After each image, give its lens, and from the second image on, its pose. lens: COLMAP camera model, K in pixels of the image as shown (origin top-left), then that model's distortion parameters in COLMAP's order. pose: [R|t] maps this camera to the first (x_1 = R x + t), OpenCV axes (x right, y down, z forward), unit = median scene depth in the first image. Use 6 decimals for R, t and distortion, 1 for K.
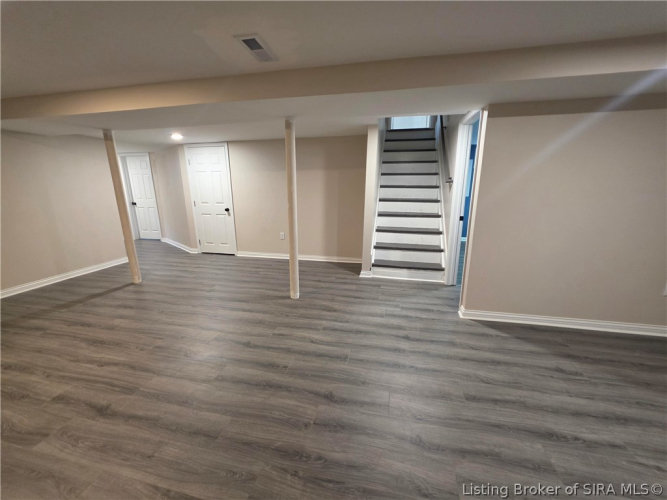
lens RADIAL K [[267.0, 0, 331.4], [0, 267.0, 249.2], [0, 0, 1]] dist [-0.000143, -0.000092]
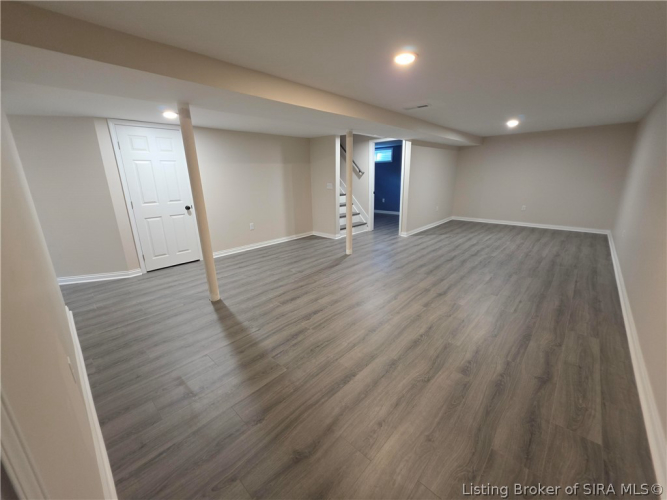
lens RADIAL K [[267.0, 0, 333.4], [0, 267.0, 248.4], [0, 0, 1]] dist [-0.000143, -0.000092]
pose [[0.506252, -0.236511, 0.829320, -1.390658], [0.216765, 0.965682, 0.143077, -0.073086], [-0.834699, 0.107335, 0.540146, 0.296145]]
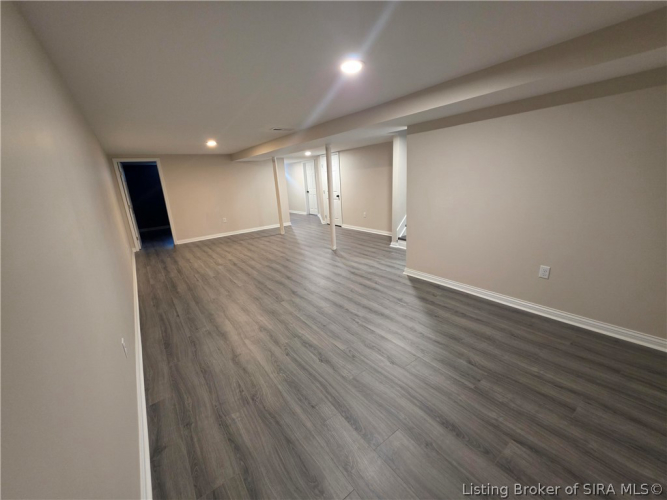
lens RADIAL K [[267.0, 0, 332.2], [0, 267.0, 250.6], [0, 0, 1]] dist [-0.000143, -0.000092]
pose [[0.755948, 0.134120, -0.640746, 0.956617], [-0.095572, 0.990911, 0.094660, 0.032000], [0.647618, -0.010321, 0.761895, -0.296635]]
